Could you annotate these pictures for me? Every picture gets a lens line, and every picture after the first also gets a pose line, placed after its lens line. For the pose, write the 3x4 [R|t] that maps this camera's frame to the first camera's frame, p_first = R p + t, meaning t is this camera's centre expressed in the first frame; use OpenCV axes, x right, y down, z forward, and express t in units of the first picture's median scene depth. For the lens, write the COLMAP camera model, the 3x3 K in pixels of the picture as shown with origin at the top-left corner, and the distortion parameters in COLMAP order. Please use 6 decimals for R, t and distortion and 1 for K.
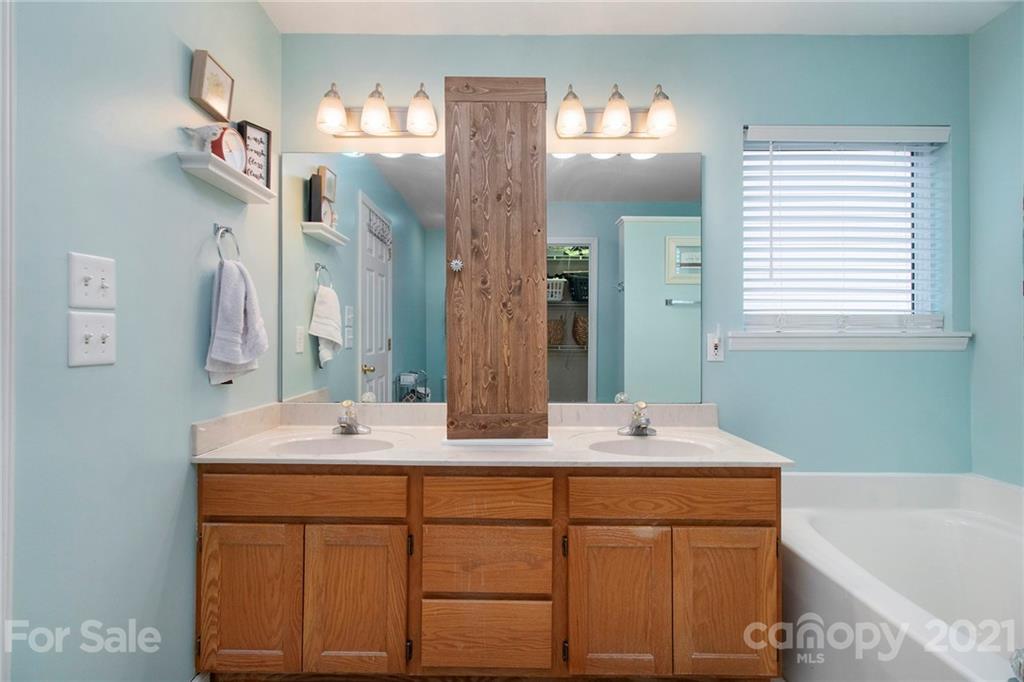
lens RADIAL K [[456.3, 0, 506.0], [0, 456.3, 337.9], [0, 0, 1]] dist [0.002042, -0.000097]
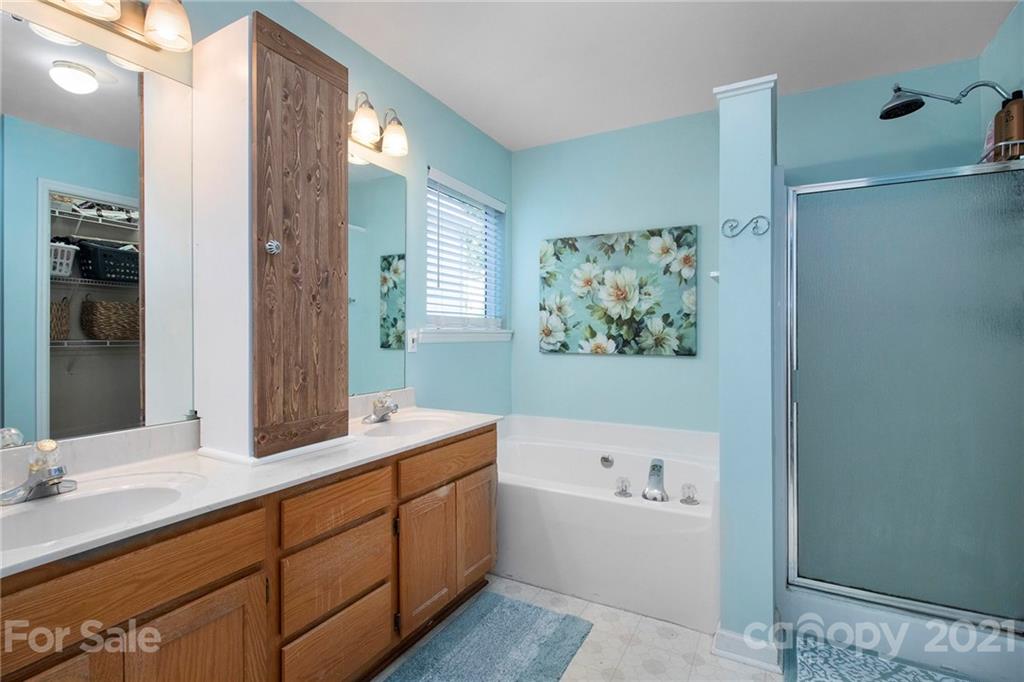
lens RADIAL K [[494.6, 0, 490.5], [0, 494.6, 334.2], [0, 0, 1]] dist [-0.002316, -0.012933]
pose [[0.488374, -0.000272, 0.872634, -0.692226], [-0.008766, 0.999948, 0.005217, -0.007413], [-0.872590, -0.010198, 0.488346, 0.209228]]
